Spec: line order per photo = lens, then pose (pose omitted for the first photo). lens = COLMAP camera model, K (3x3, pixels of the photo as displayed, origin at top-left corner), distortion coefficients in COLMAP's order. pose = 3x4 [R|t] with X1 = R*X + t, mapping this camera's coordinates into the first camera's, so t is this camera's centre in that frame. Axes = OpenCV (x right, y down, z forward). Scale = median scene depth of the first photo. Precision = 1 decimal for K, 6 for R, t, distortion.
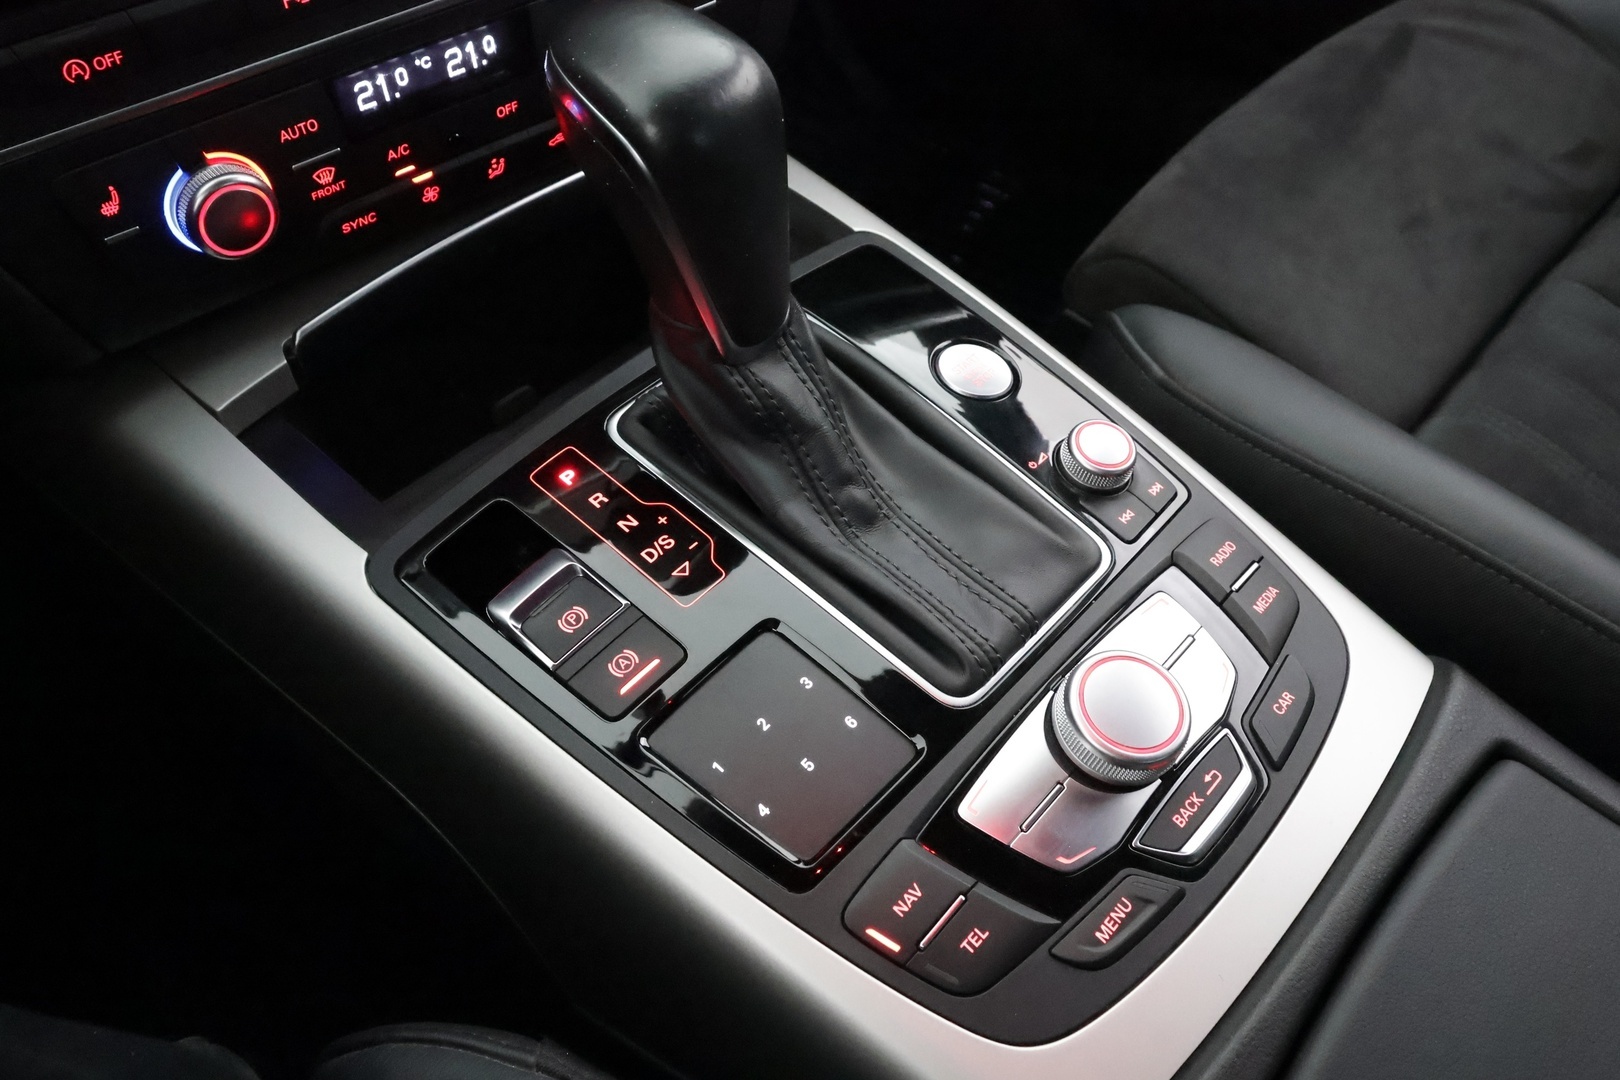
lens RADIAL K [[1267.7, 0, 810.0], [0, 1267.7, 540.0], [0, 0, 1]] dist [-0.004781, 0.004368]
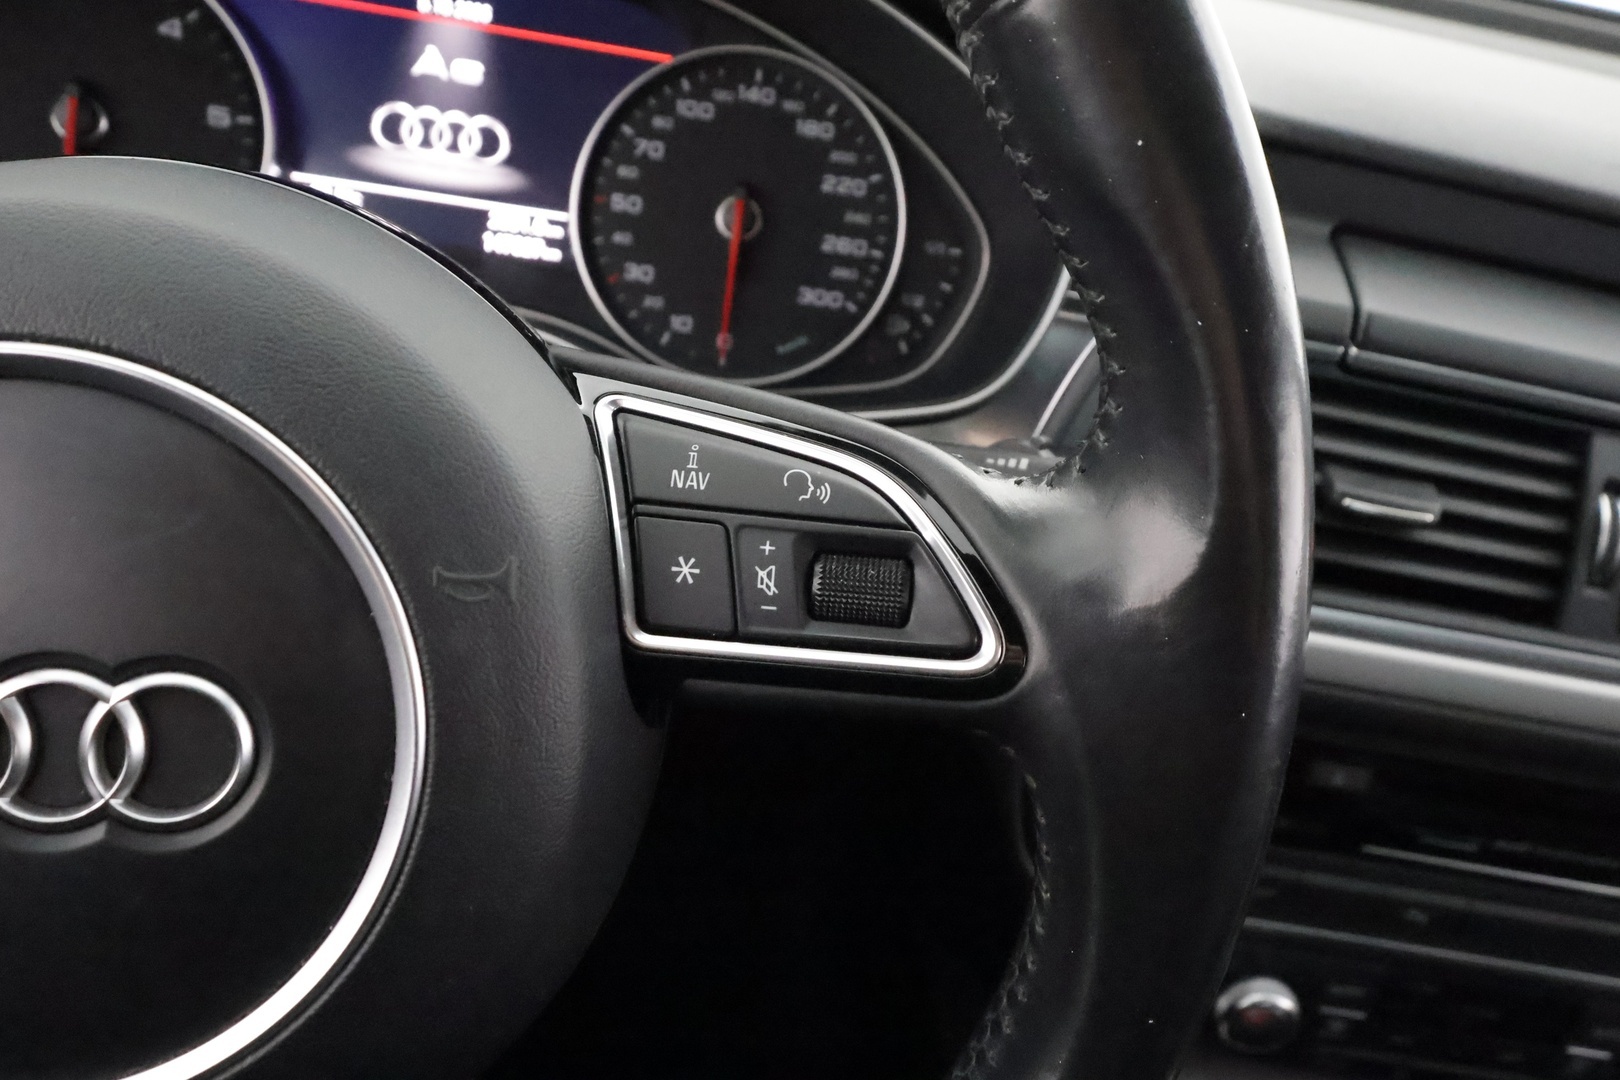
lens RADIAL K [[1293.8, 0, 803.8], [0, 1293.8, 542.2], [0, 0, 1]] dist [-0.004281, 0.000063]
pose [[0.712327, 0.455882, -0.533631, -0.307027], [-0.623999, 0.759407, -0.184192, -0.105761], [0.321274, 0.464190, 0.825416, -0.319575]]
